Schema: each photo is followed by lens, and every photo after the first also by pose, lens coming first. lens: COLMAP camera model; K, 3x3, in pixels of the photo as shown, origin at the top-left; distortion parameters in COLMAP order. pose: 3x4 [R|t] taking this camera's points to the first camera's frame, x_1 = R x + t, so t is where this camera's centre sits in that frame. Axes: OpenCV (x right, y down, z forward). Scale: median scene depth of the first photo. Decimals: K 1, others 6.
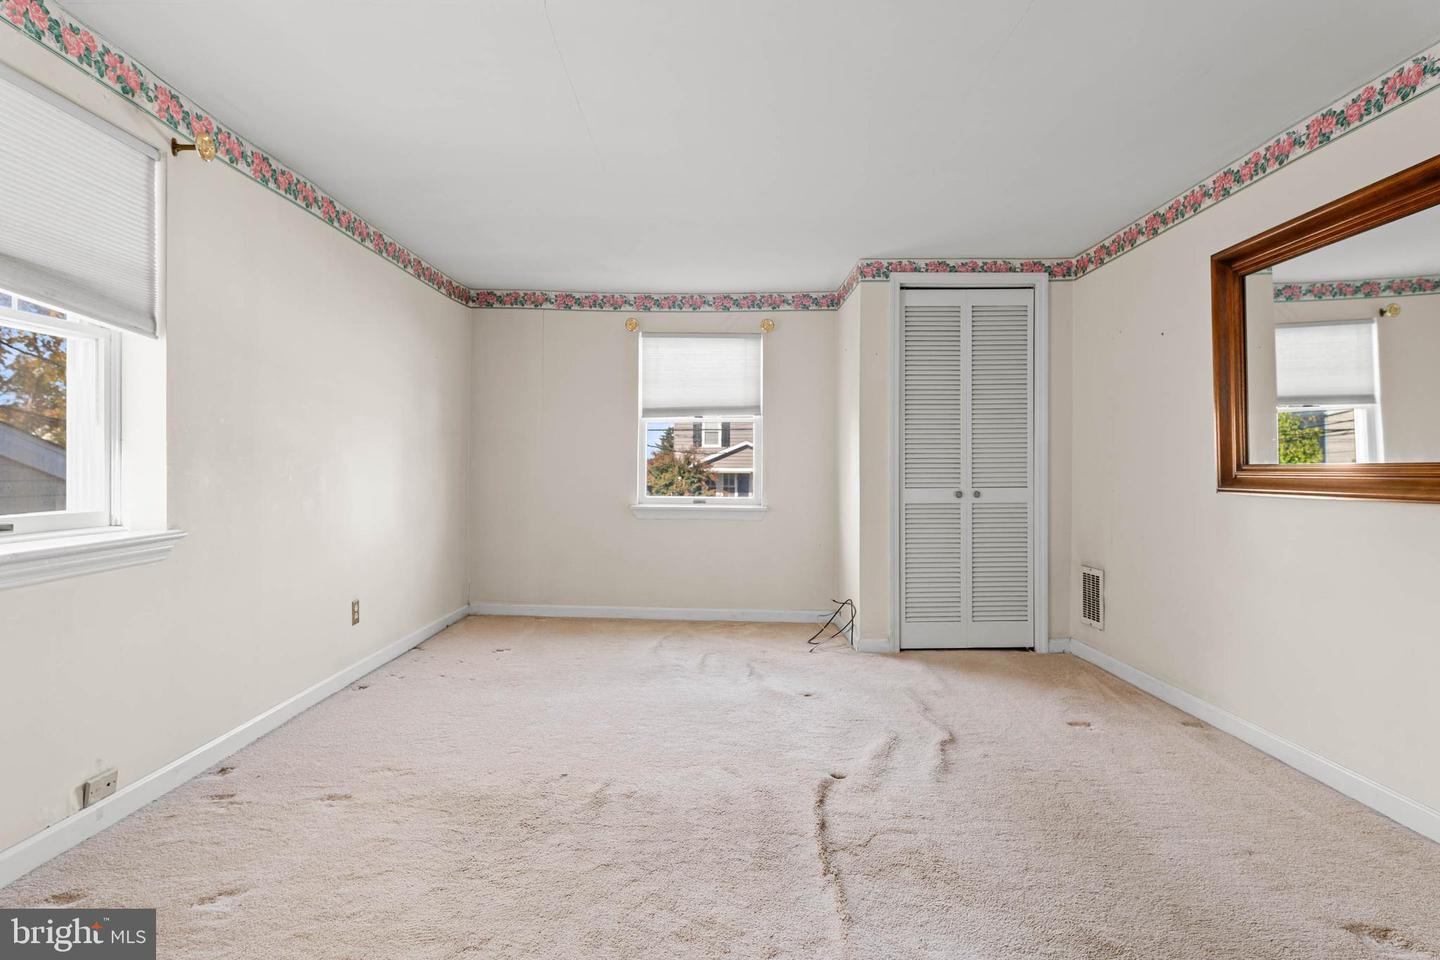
lens RADIAL K [[835.9, 0, 712.0], [0, 835.9, 481.1], [0, 0, 1]] dist [0.002996, -0.002412]
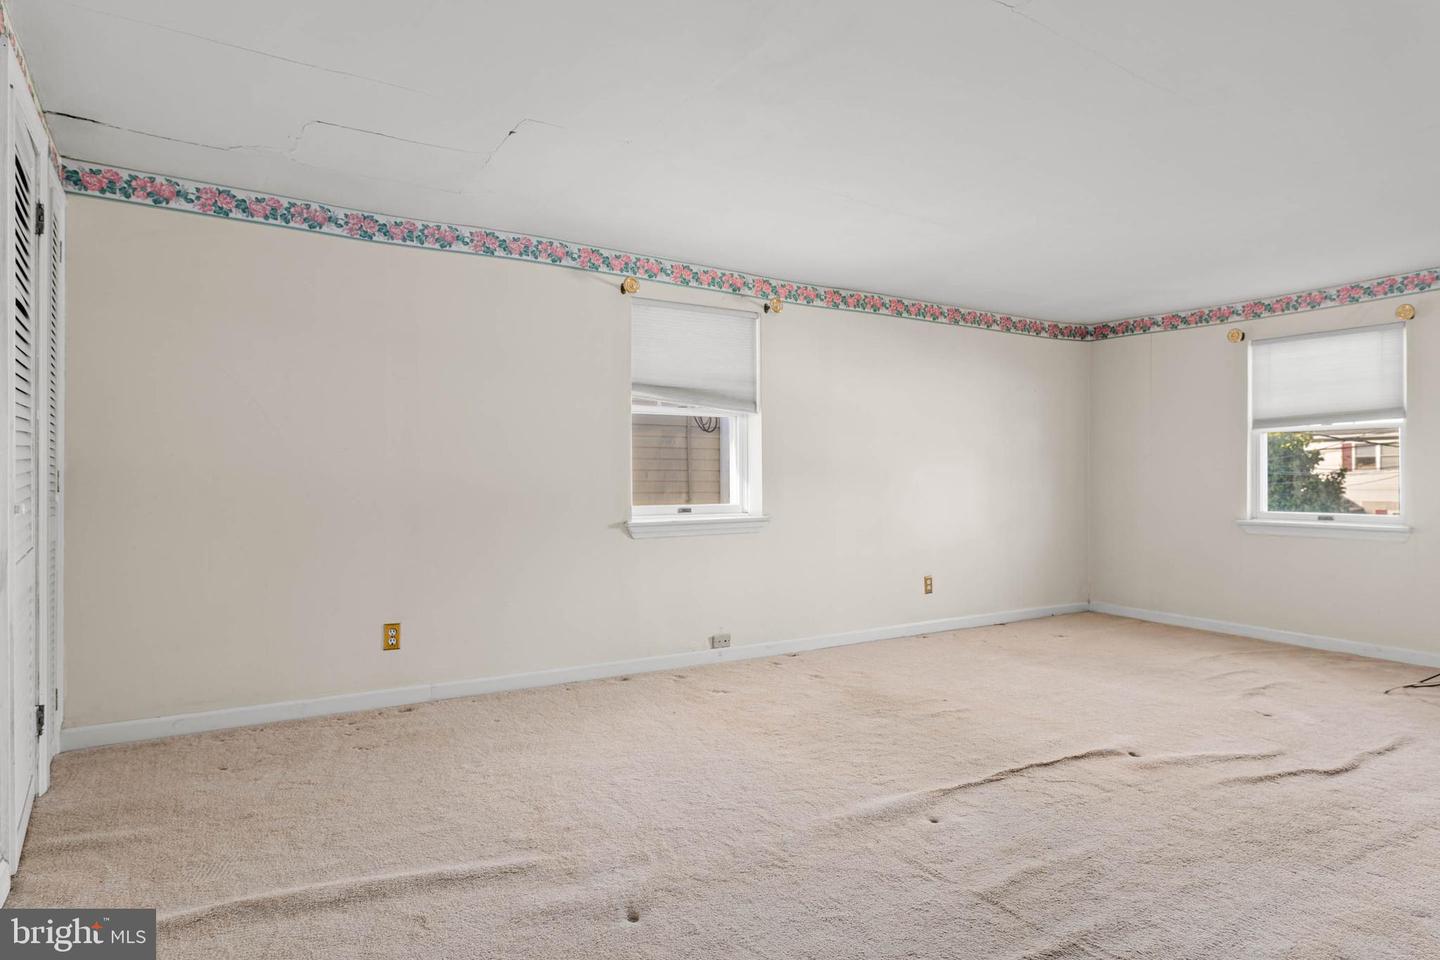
lens RADIAL K [[835.0, 0, 723.4], [0, 835.0, 502.3], [0, 0, 1]] dist [0.006404, -0.002165]
pose [[0.547728, 0.016494, -0.836494, 0.642837], [-0.010553, 0.999862, 0.012805, 0.004357], [0.836590, 0.001813, 0.547827, -0.065616]]
